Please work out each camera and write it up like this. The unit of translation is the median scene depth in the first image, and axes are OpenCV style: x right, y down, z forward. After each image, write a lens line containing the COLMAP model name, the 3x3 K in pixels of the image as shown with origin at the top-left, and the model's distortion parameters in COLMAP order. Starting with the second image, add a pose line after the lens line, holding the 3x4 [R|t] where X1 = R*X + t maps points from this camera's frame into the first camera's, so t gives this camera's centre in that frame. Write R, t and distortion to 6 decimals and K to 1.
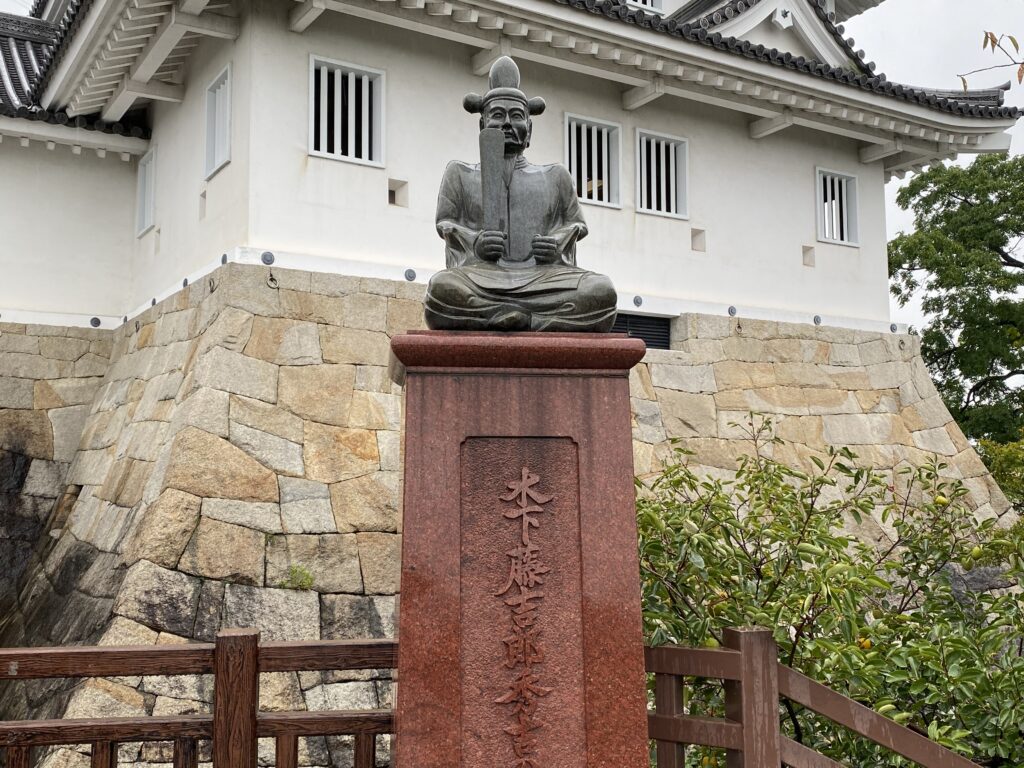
lens RADIAL K [[1062.3, 0, 516.4], [0, 1062.3, 392.7], [0, 0, 1]] dist [0.026717, 0.000000]
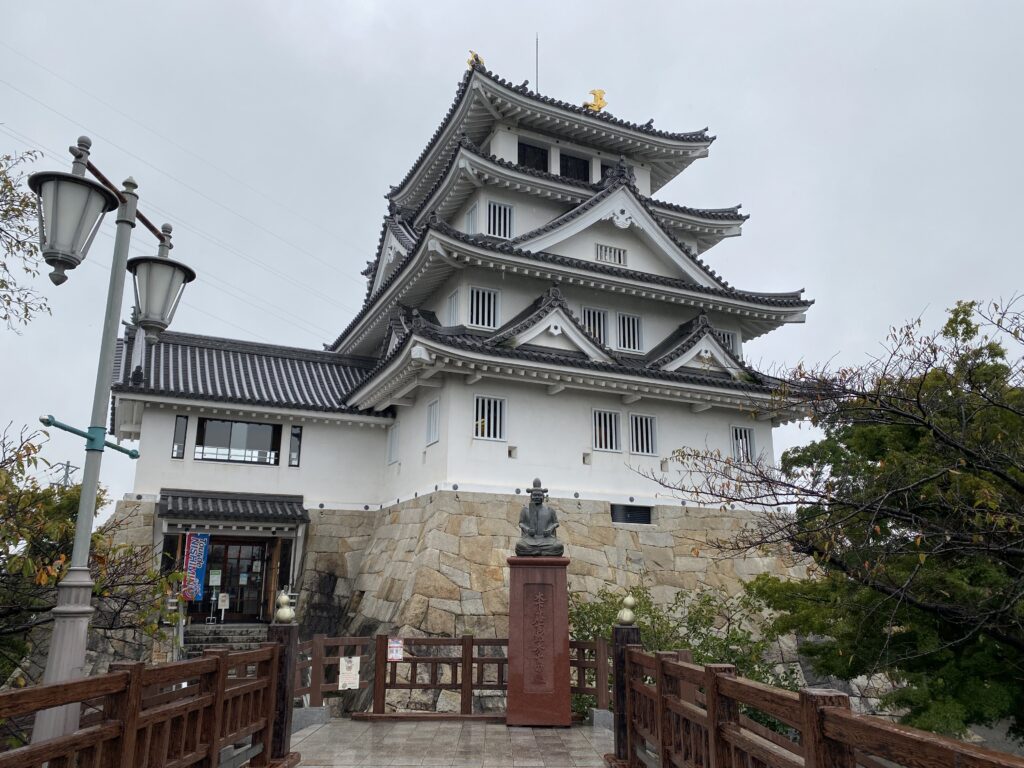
lens RADIAL K [[777.3, 0, 505.9], [0, 777.3, 381.7], [0, 0, 1]] dist [0.086648, -0.037015]
pose [[0.992098, -0.019448, -0.123952, 0.077767], [-0.002251, 0.984996, -0.172562, -0.059612], [0.125449, 0.171477, 0.977168, -0.606272]]
